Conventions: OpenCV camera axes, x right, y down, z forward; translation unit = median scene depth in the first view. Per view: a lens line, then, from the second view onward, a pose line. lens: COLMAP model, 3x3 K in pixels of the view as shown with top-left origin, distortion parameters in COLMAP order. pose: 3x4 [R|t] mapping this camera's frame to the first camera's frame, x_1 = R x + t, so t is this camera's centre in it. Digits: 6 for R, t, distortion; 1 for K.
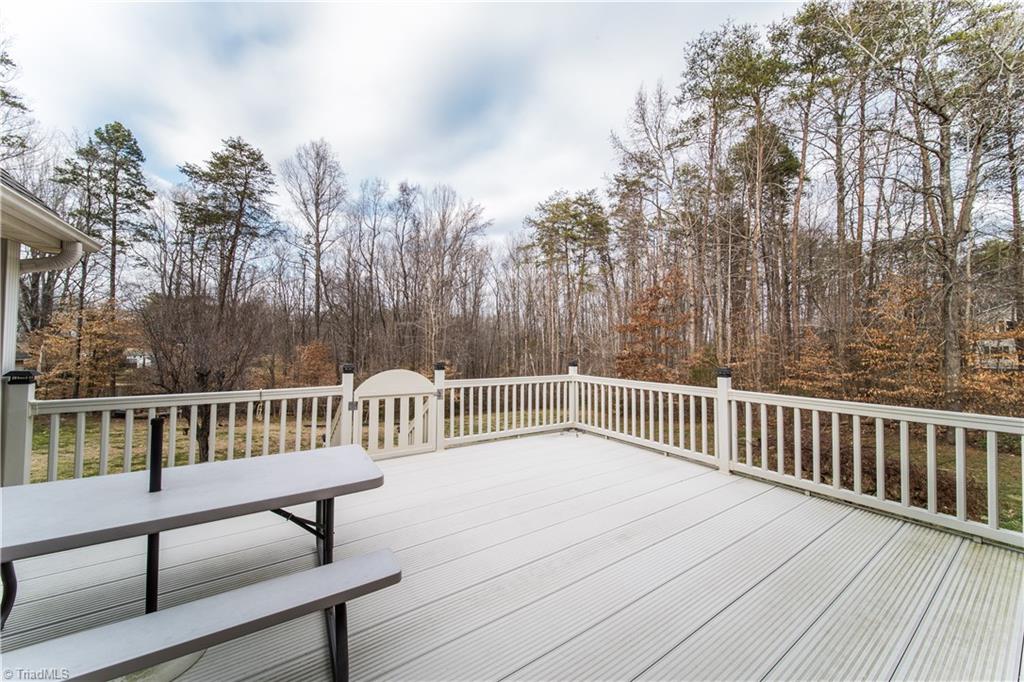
lens RADIAL K [[359.9, 0, 512.9], [0, 359.9, 338.8], [0, 0, 1]] dist [0.001146, -0.001303]
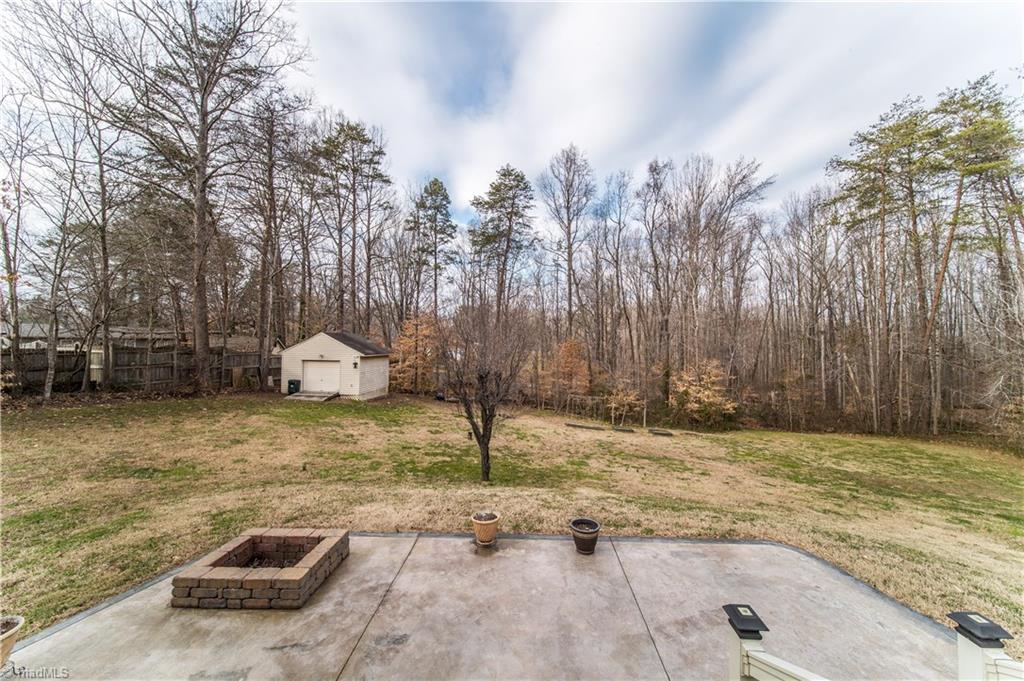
lens RADIAL K [[359.9, 0, 520.0], [0, 359.9, 338.2], [0, 0, 1]] dist [0.001146, -0.001303]
pose [[0.811008, -0.014572, -0.584854, -0.053619], [0.018098, 0.999836, 0.000184, 0.001175], [0.584755, -0.010734, 0.811139, 0.070070]]
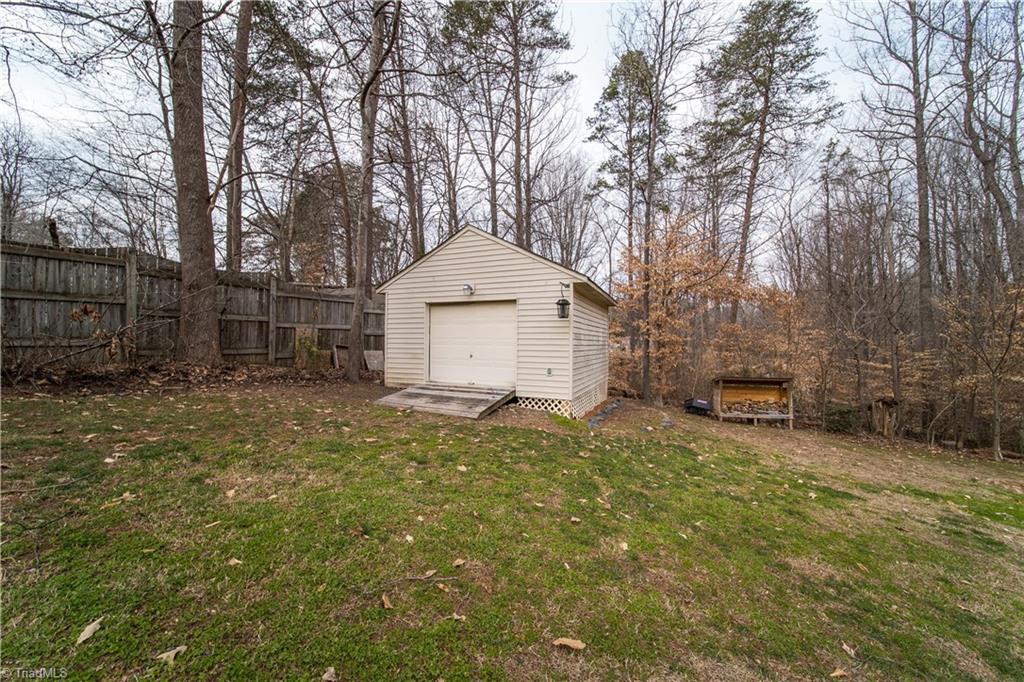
lens RADIAL K [[359.9, 0, 520.4], [0, 359.9, 337.5], [0, 0, 1]] dist [0.001146, -0.001303]
pose [[0.543970, -0.016570, -0.838941, -0.418725], [0.023137, 0.999721, -0.004744, 0.049142], [0.838786, -0.016830, 0.544201, 0.243034]]
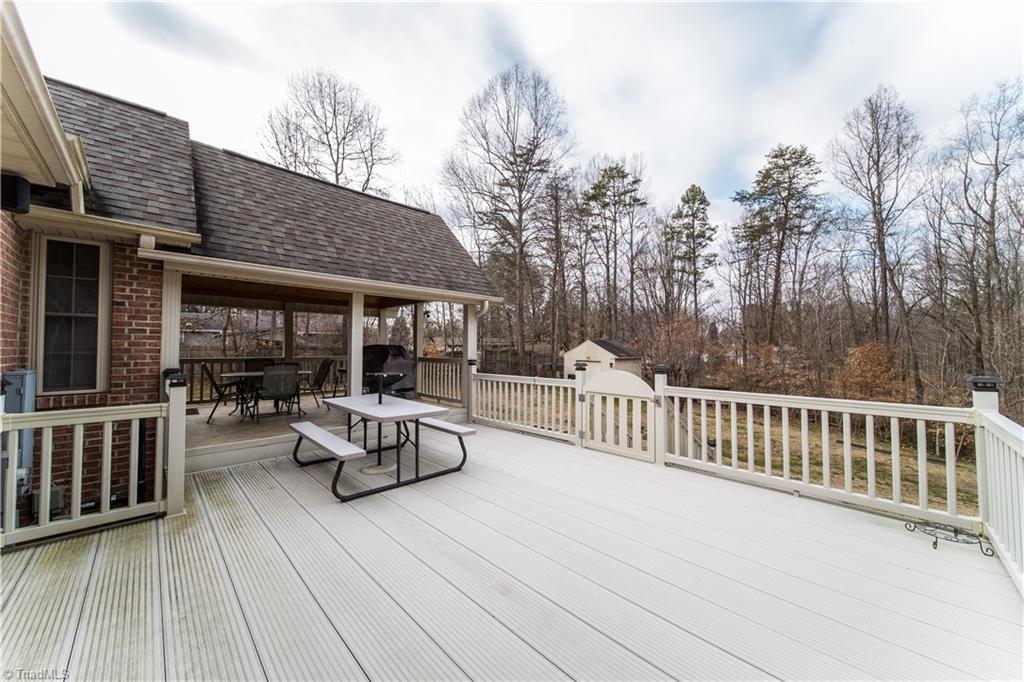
lens RADIAL K [[359.9, 0, 521.7], [0, 359.9, 340.7], [0, 0, 1]] dist [0.001146, -0.001303]
pose [[0.217498, -0.026649, -0.975697, 0.059705], [0.025080, 0.999450, -0.021707, 0.001445], [0.975738, -0.019749, 0.218047, 0.047684]]
